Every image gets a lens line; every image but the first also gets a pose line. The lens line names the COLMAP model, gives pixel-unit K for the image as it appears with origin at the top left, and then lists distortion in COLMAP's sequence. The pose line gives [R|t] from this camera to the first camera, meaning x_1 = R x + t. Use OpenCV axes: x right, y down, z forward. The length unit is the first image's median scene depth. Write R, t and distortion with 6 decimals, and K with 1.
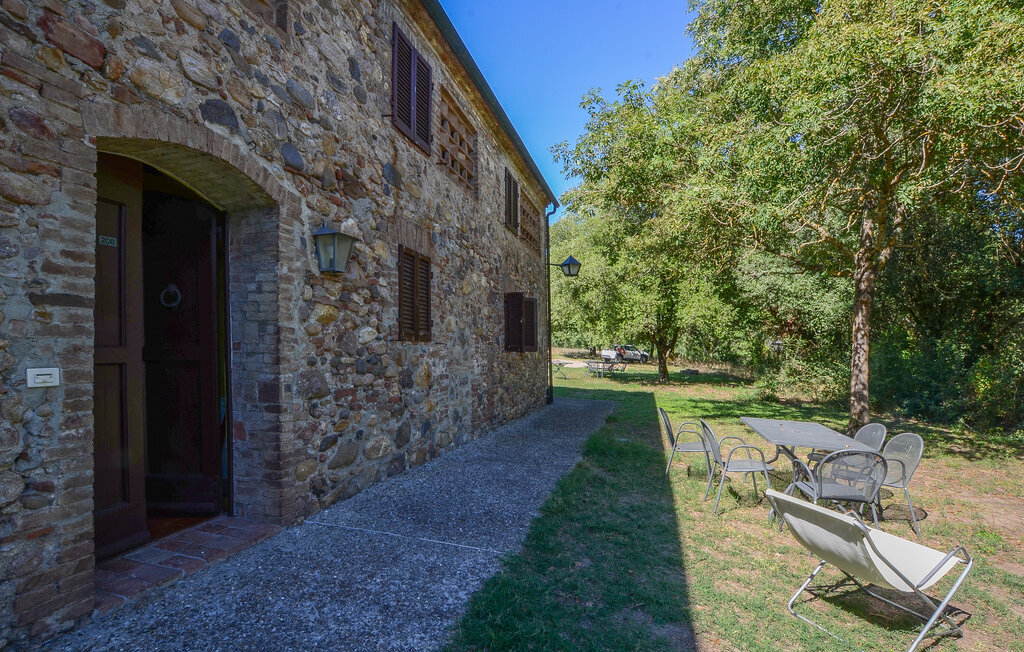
lens RADIAL K [[466.8, 0, 487.4], [0, 466.8, 338.8], [0, 0, 1]] dist [-0.018492, -0.003366]
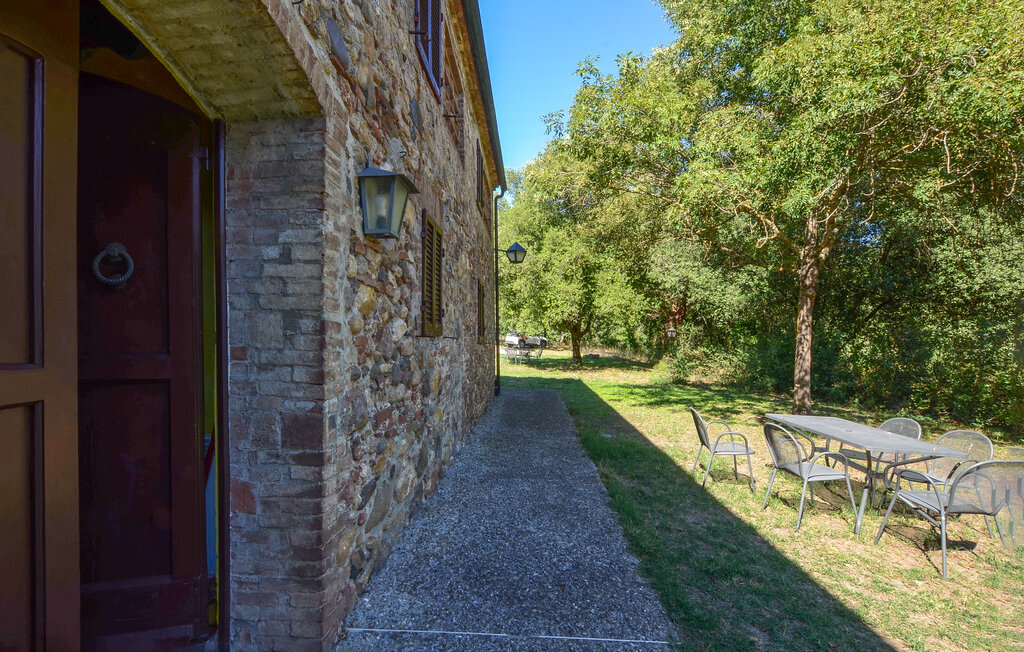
lens RADIAL K [[466.8, 0, 513.6], [0, 466.8, 324.9], [0, 0, 1]] dist [-0.018492, -0.003366]
pose [[0.973214, 0.004221, 0.229861, -0.228213], [-0.003852, 0.999990, -0.002054, -0.013480], [-0.229867, 0.001114, 0.973221, 0.240328]]
